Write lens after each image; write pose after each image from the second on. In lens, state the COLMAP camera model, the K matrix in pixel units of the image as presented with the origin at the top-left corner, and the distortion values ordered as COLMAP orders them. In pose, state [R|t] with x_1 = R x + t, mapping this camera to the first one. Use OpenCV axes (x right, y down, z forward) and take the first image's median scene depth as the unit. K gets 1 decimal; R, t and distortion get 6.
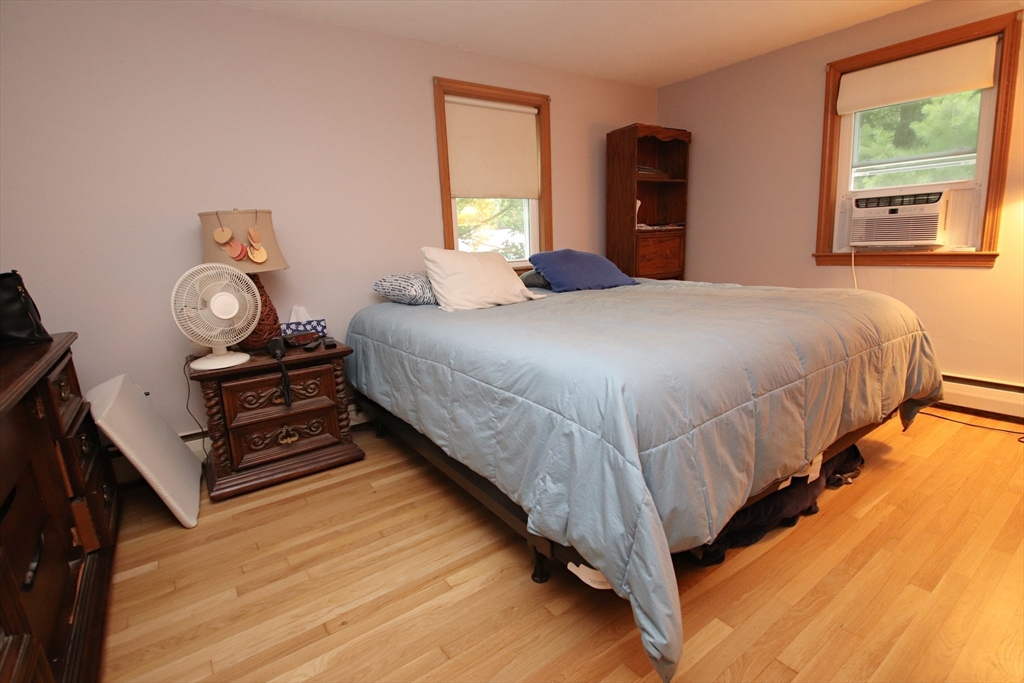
lens RADIAL K [[485.2, 0, 512.5], [0, 485.2, 338.2], [0, 0, 1]] dist [0.000440, -0.016501]
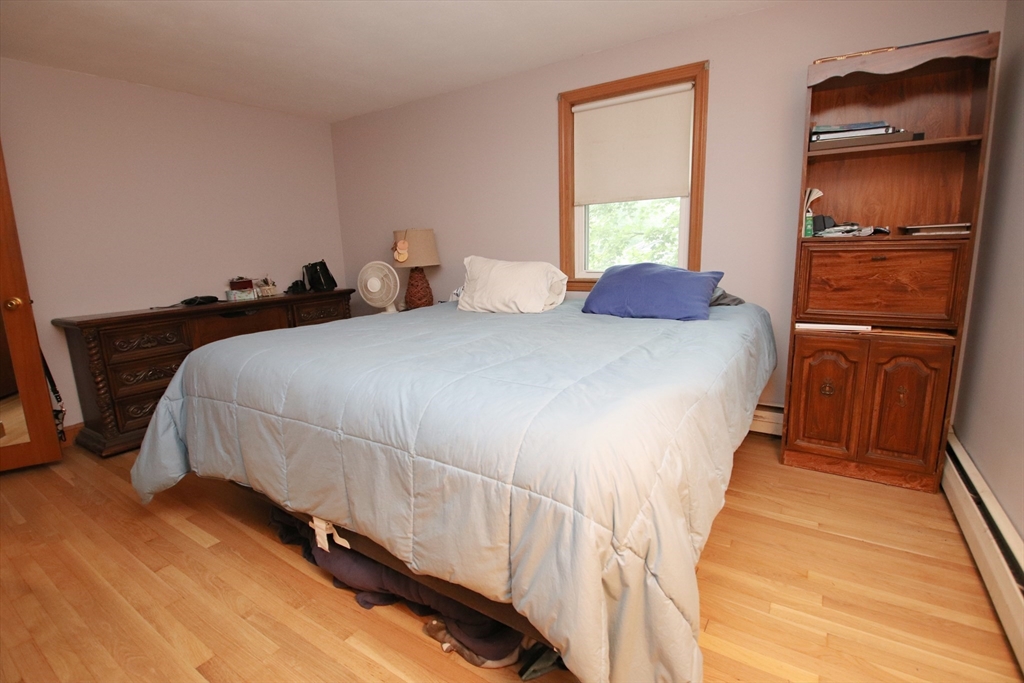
lens RADIAL K [[485.2, 0, 510.9], [0, 485.2, 342.2], [0, 0, 1]] dist [0.000440, -0.016501]
pose [[0.354609, 0.215119, -0.909932, 0.849944], [-0.169158, 0.971875, 0.163841, -0.161117], [0.919586, 0.095823, 0.381024, 0.539162]]
